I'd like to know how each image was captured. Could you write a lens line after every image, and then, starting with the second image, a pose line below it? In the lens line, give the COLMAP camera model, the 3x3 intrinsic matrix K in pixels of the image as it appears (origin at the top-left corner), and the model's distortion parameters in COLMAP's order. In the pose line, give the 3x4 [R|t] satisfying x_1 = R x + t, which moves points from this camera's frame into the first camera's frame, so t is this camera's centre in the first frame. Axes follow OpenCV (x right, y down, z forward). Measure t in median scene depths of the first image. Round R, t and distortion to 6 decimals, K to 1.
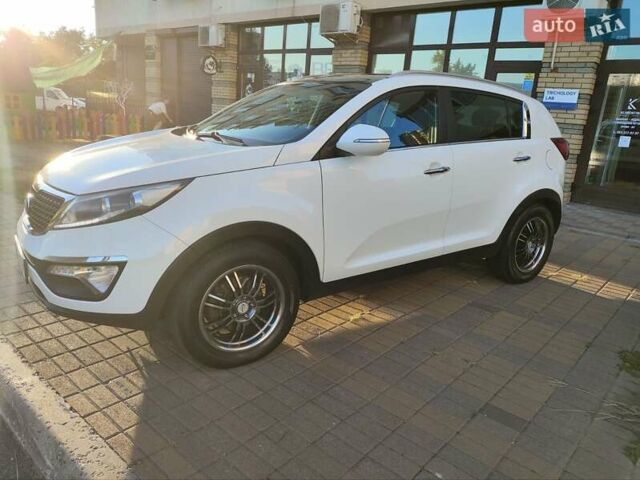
lens RADIAL K [[475.0, 0, 321.7], [0, 475.0, 235.4], [0, 0, 1]] dist [0.033430, -0.039217]
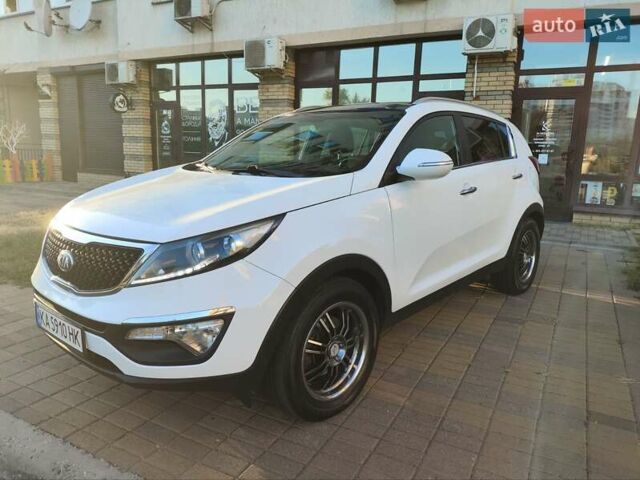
lens RADIAL K [[475.0, 0, 322.9], [0, 475.0, 235.5], [0, 0, 1]] dist [0.033430, -0.039217]
pose [[0.972935, -0.085591, 0.214644, -0.221207], [0.099866, 0.993393, -0.056547, -0.010777], [-0.208386, 0.076452, 0.975054, 0.053581]]
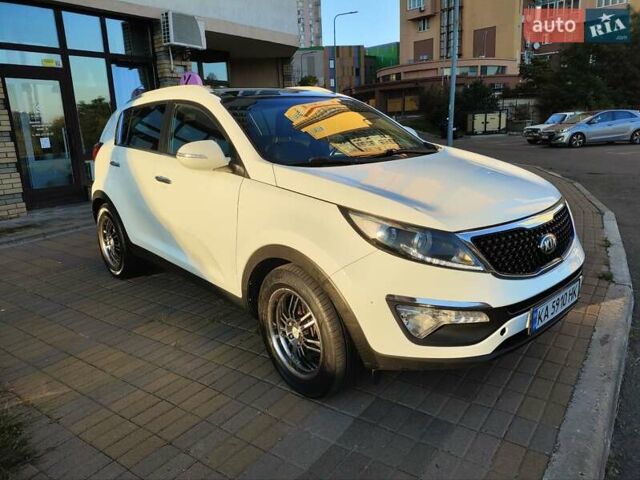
lens RADIAL K [[475.0, 0, 317.2], [0, 475.0, 235.5], [0, 0, 1]] dist [0.033430, -0.039217]
pose [[-0.099358, -0.300358, 0.948638, -0.886057], [0.291614, 0.902707, 0.316358, -0.305788], [-0.951362, 0.308068, -0.002103, 0.884458]]
